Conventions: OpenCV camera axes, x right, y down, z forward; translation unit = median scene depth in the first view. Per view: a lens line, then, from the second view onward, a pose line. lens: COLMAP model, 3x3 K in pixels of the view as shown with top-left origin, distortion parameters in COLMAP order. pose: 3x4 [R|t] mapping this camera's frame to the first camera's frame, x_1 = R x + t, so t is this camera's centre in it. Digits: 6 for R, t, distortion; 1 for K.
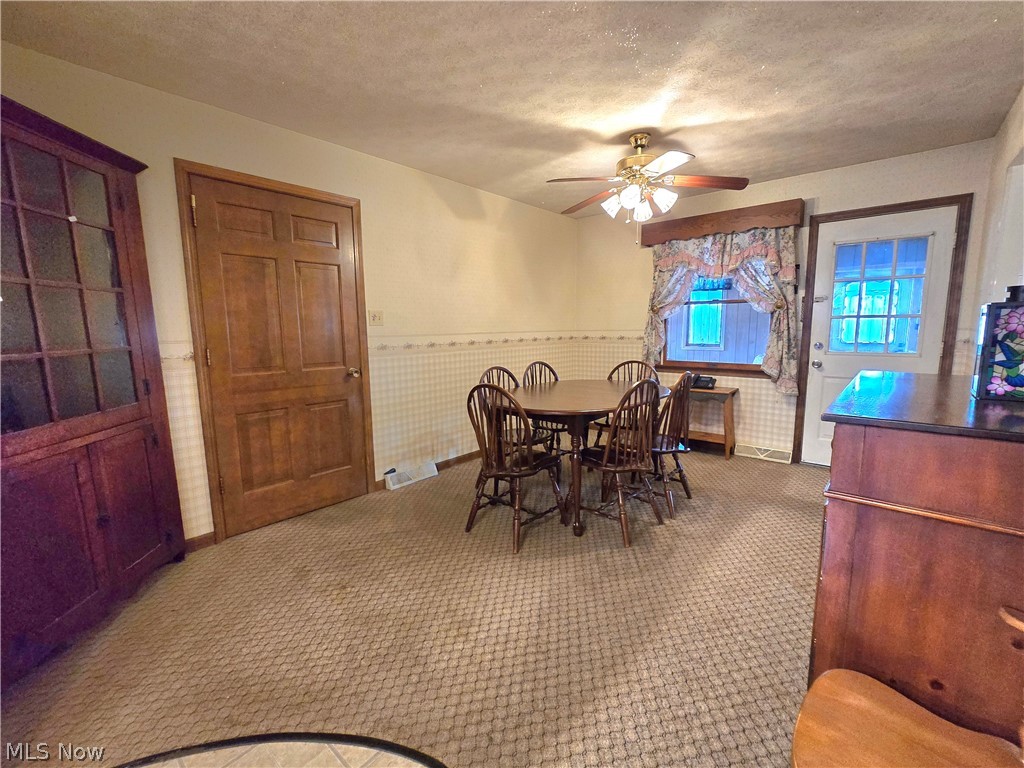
lens RADIAL K [[438.0, 0, 515.1], [0, 438.0, 383.0], [0, 0, 1]] dist [-0.001343, 0.000207]
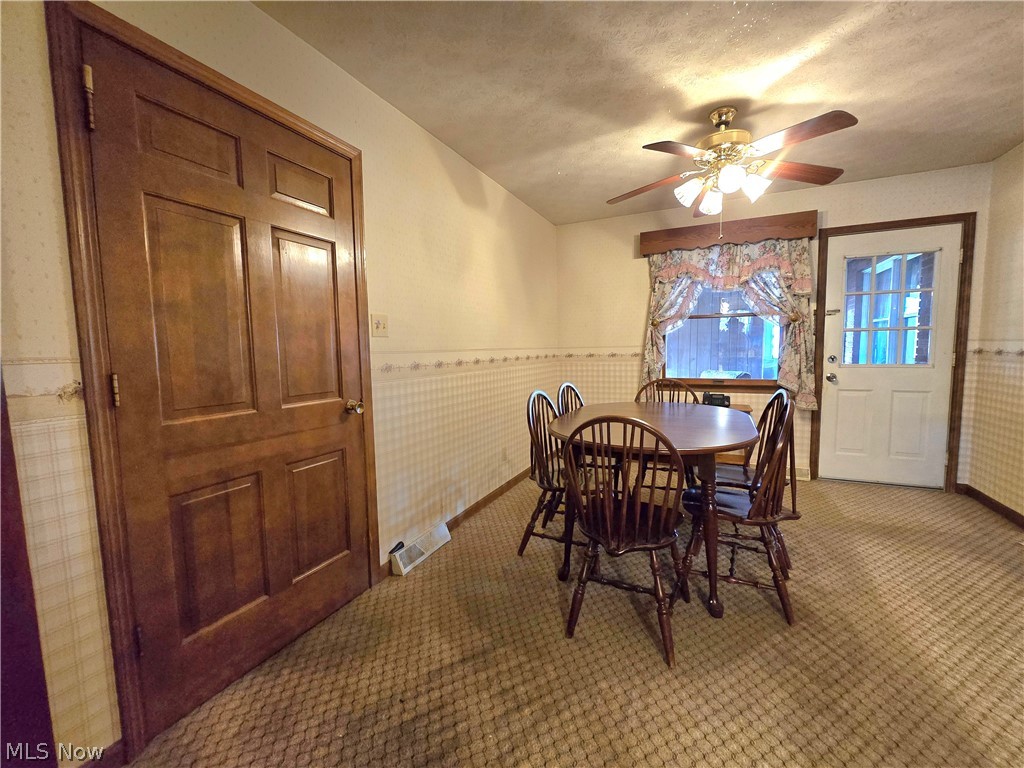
lens RADIAL K [[422.1, 0, 513.9], [0, 422.1, 381.9], [0, 0, 1]] dist [-0.002011, 0.000456]
pose [[0.963826, -0.027957, 0.265061, -0.291119], [0.041887, 0.998014, -0.047046, -0.020506], [-0.263219, 0.056447, 0.963083, 0.309654]]
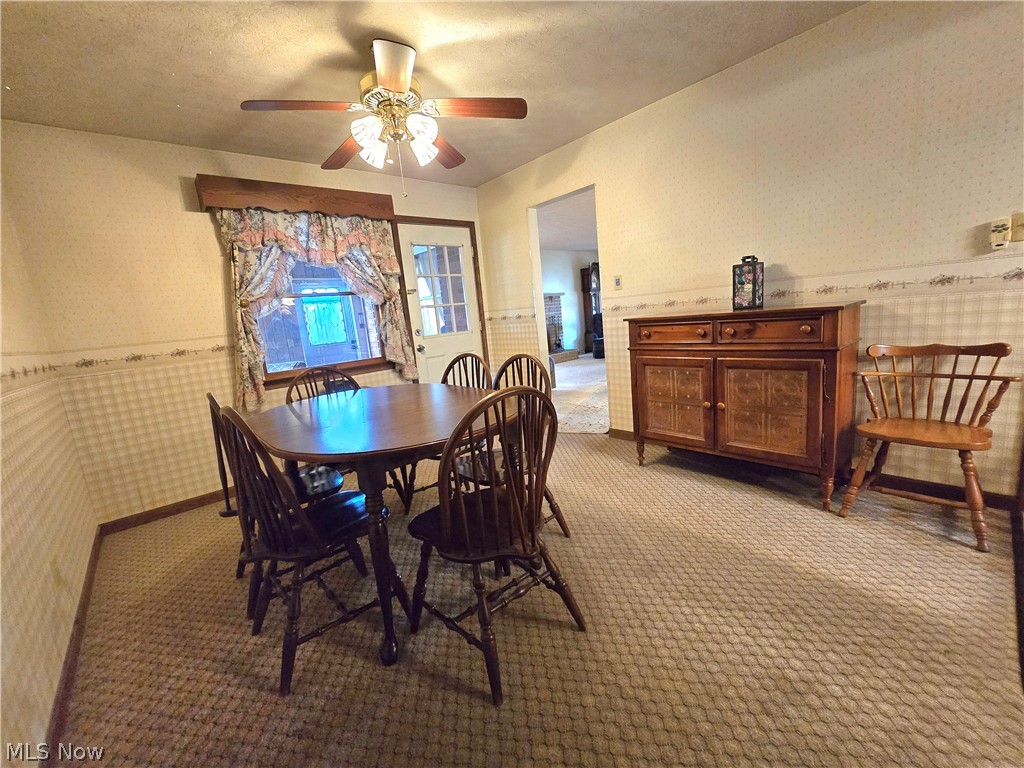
lens RADIAL K [[422.1, 0, 513.9], [0, 422.1, 381.9], [0, 0, 1]] dist [-0.002011, 0.000456]
pose [[0.129150, -0.162447, 0.978229, -0.421967], [0.223480, 0.965880, 0.130891, -0.054528], [-0.966114, 0.201710, 0.161047, 0.689176]]
